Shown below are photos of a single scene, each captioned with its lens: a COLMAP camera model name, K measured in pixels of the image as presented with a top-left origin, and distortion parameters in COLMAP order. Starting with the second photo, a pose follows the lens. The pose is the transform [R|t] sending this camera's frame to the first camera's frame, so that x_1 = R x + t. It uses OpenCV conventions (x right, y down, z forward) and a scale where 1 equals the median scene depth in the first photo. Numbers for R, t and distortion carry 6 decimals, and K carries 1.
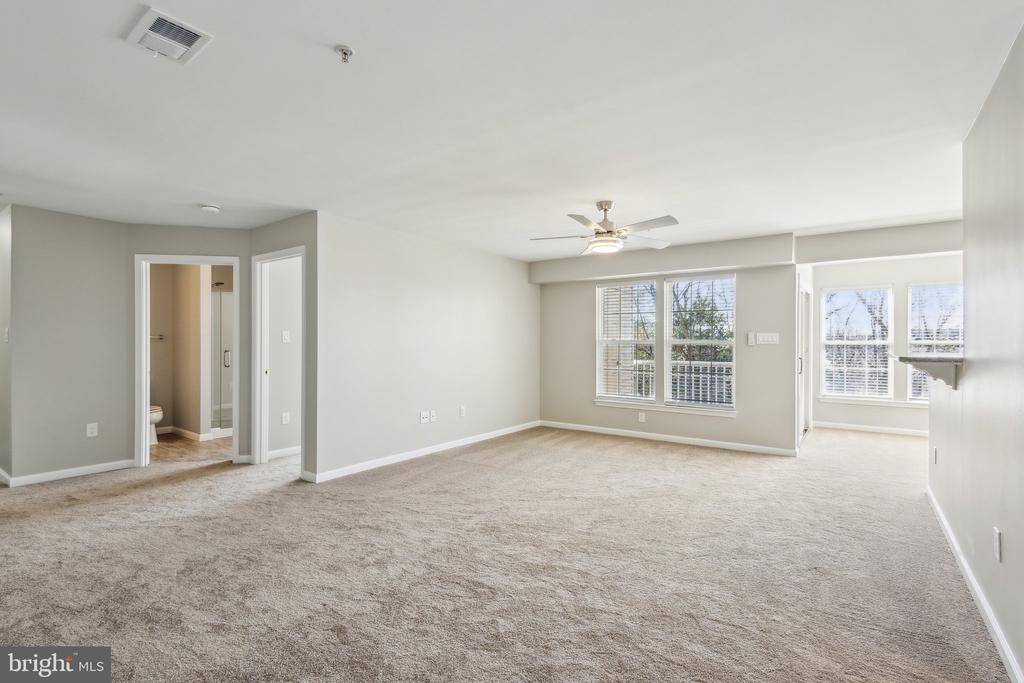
lens RADIAL K [[475.1, 0, 512.0], [0, 475.1, 341.5], [0, 0, 1]] dist [-0.001588, -0.000054]
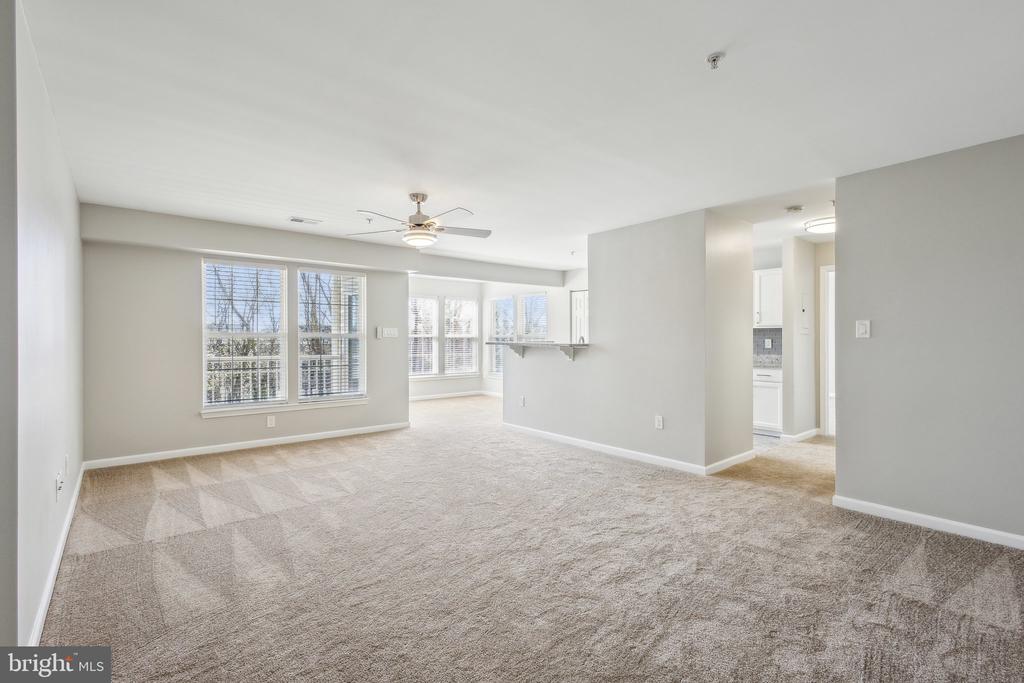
lens RADIAL K [[475.1, 0, 512.0], [0, 475.1, 341.5], [0, 0, 1]] dist [-0.001588, -0.000054]
pose [[0.251068, -0.009398, 0.967924, -0.476097], [-0.007338, 0.999906, 0.011612, -0.000062], [-0.967942, -0.010018, 0.250975, 0.372775]]
